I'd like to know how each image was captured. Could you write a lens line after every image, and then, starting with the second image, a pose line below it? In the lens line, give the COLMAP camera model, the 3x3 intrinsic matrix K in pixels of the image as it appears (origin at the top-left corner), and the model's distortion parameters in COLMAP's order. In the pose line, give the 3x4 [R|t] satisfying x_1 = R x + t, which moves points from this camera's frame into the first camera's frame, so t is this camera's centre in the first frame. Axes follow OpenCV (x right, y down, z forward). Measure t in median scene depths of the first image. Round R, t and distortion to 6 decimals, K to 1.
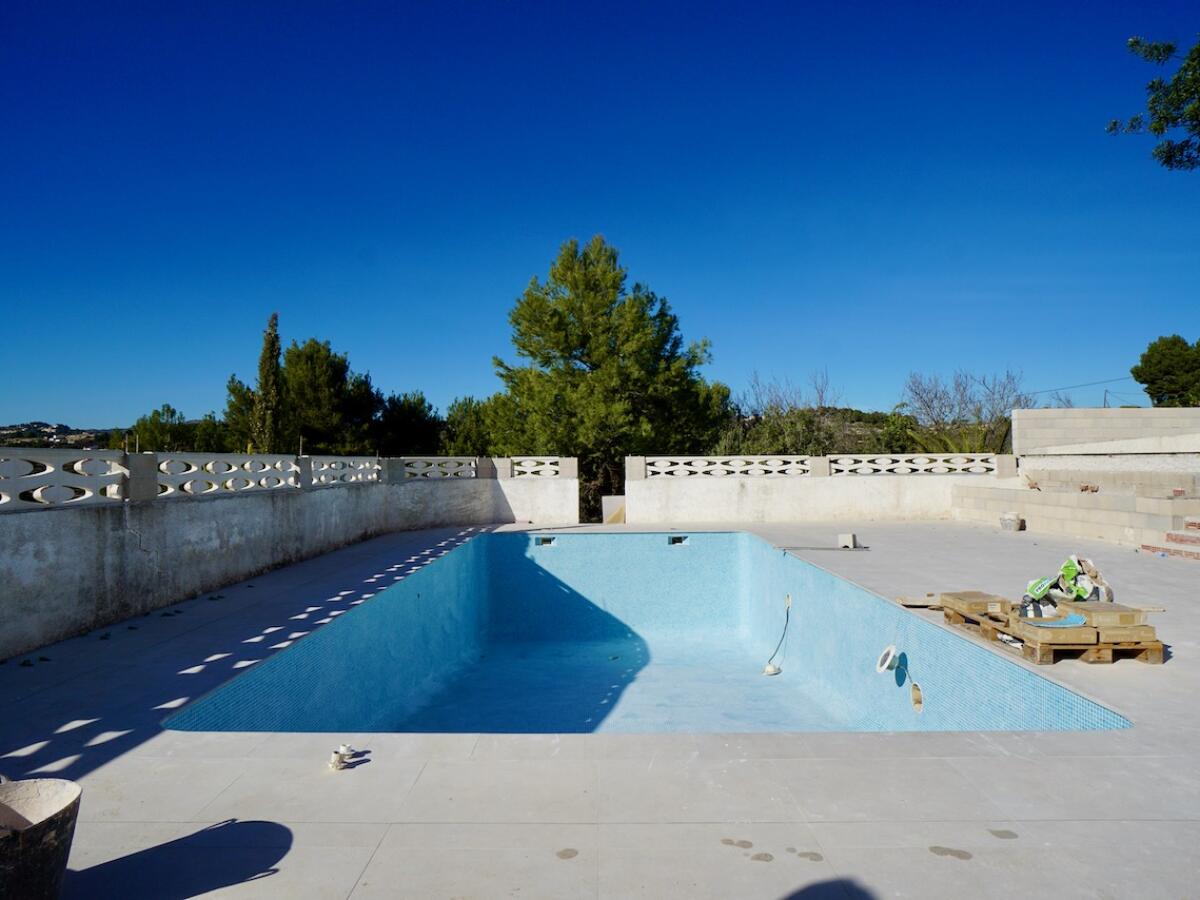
lens RADIAL K [[721.0, 0, 592.5], [0, 721.0, 453.6], [0, 0, 1]] dist [-0.030965, 0.017457]
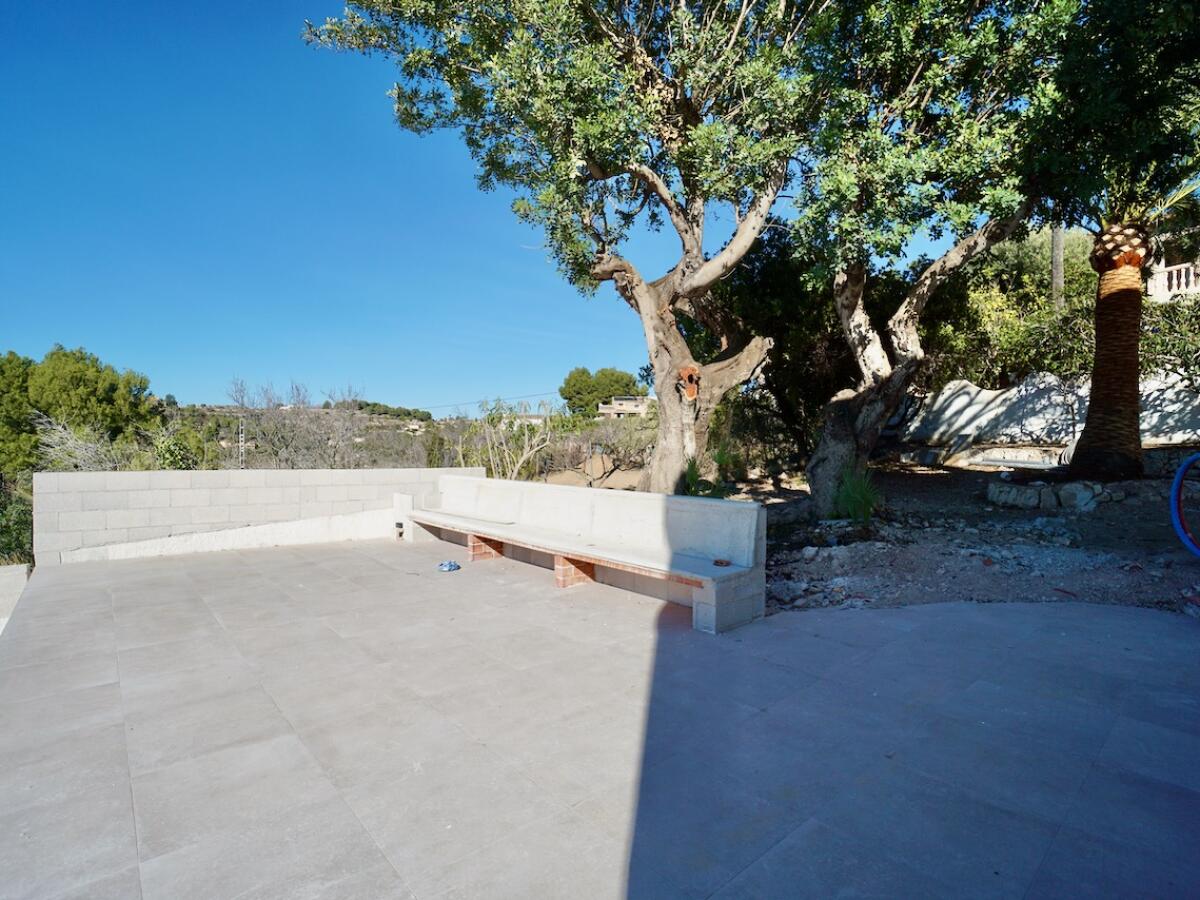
lens RADIAL K [[596.3, 0, 590.7], [0, 596.3, 449.6], [0, 0, 1]] dist [-0.064625, 0.024694]
pose [[0.775737, 0.011873, 0.630944, 0.638101], [-0.022173, 0.999718, 0.008449, -0.090188], [-0.630666, -0.020544, 0.775782, 0.446820]]
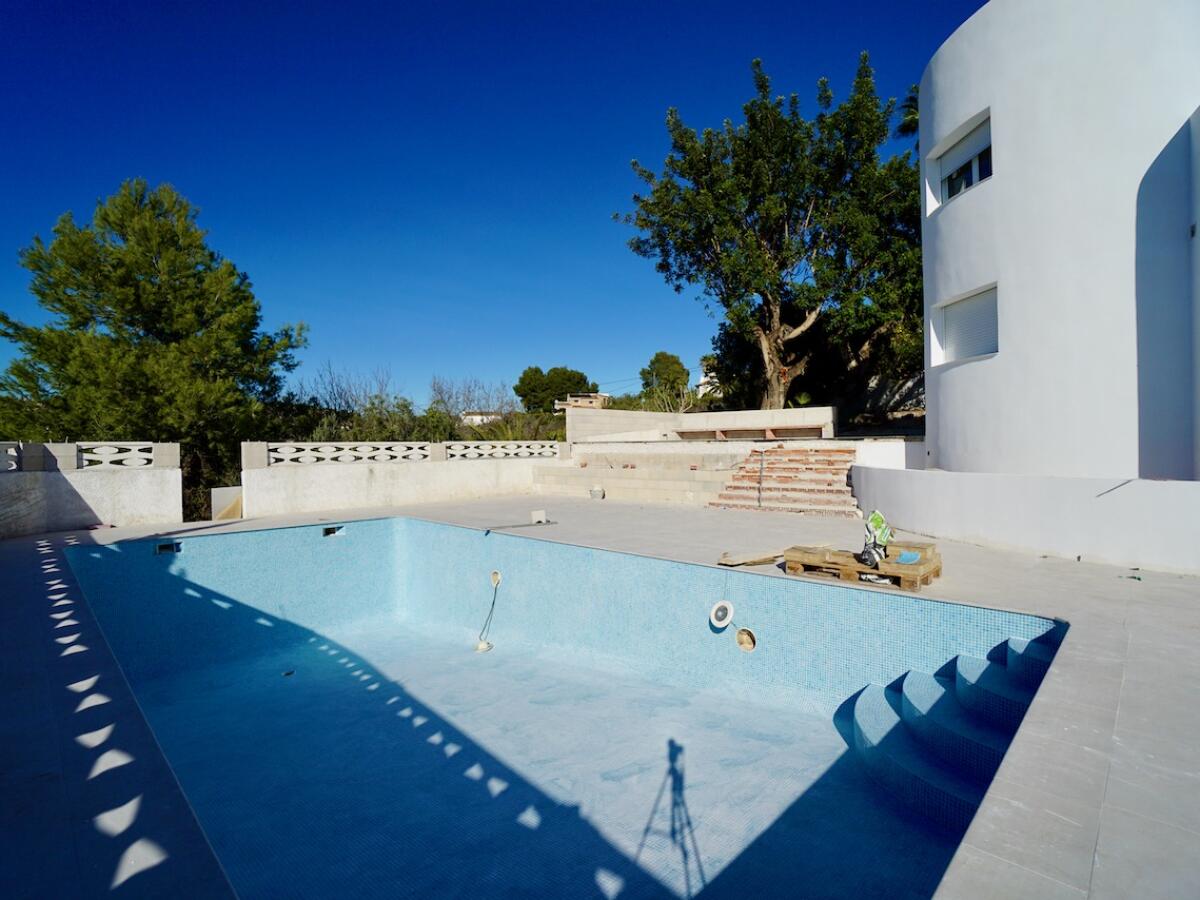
lens RADIAL K [[598.1, 0, 592.6], [0, 598.1, 448.9], [0, 0, 1]] dist [-0.062998, 0.024193]
pose [[0.693968, -0.002418, 0.720002, -0.175819], [-0.004218, 0.999964, 0.007423, 0.005635], [-0.719993, -0.008188, 0.693933, 0.197861]]
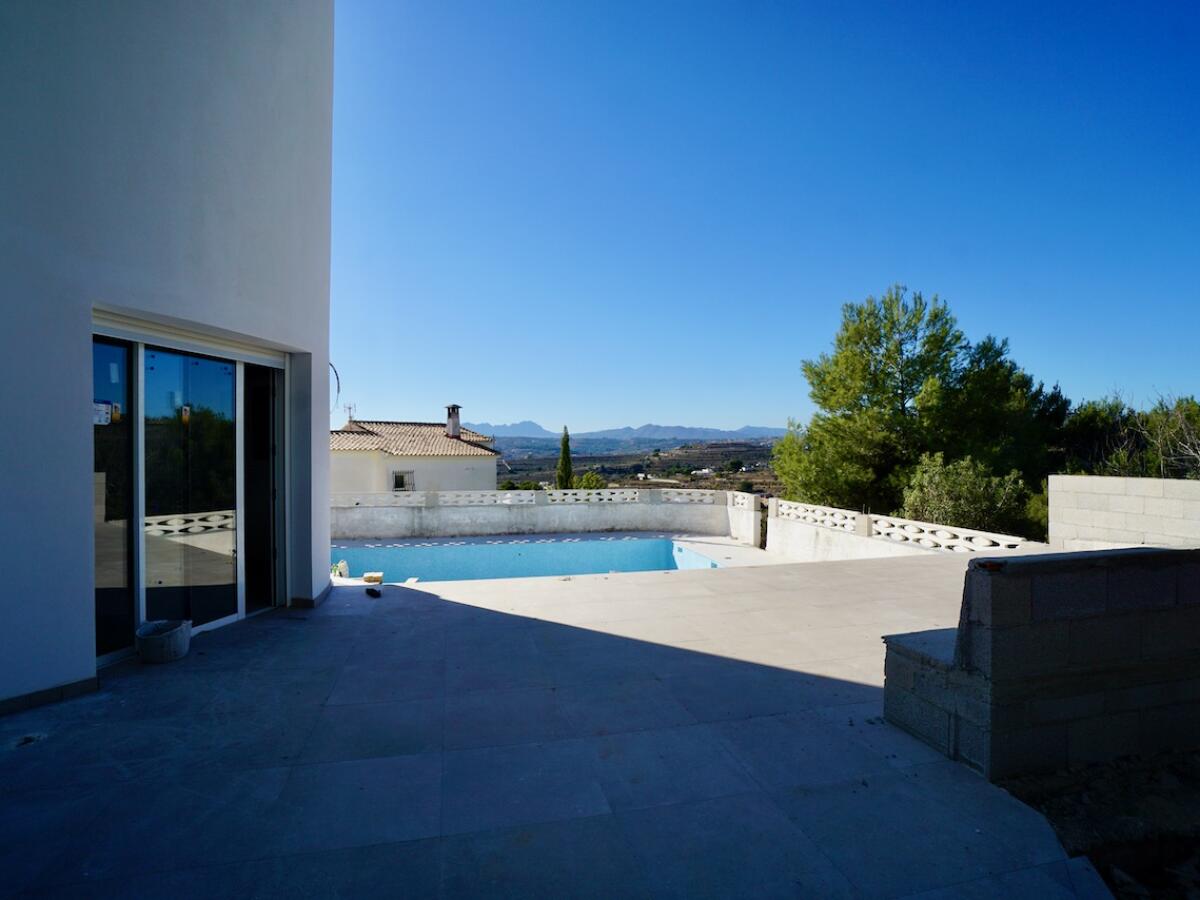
lens RADIAL K [[598.1, 0, 592.6], [0, 598.1, 448.9], [0, 0, 1]] dist [-0.062998, 0.024193]
pose [[0.209971, 0.004068, -0.977699, 1.013518], [0.014143, 0.999874, 0.007198, -0.095143], [0.977605, -0.015339, 0.209887, 0.481043]]
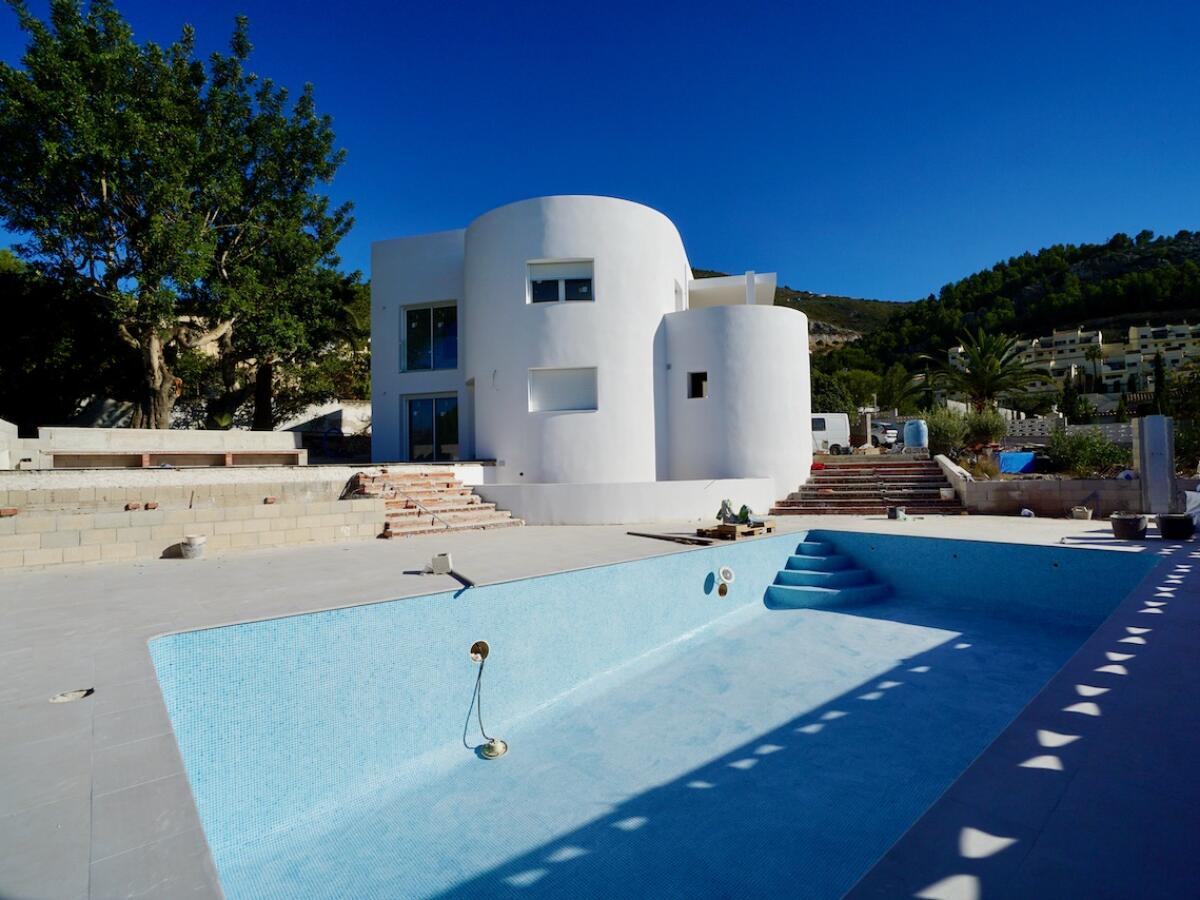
lens RADIAL K [[596.3, 0, 590.7], [0, 596.3, 449.6], [0, 0, 1]] dist [-0.064625, 0.024694]
pose [[-0.654620, 0.040785, 0.754857, -0.194441], [0.017598, 0.999095, -0.038720, 0.013439], [-0.755753, -0.012063, -0.654745, 0.898753]]
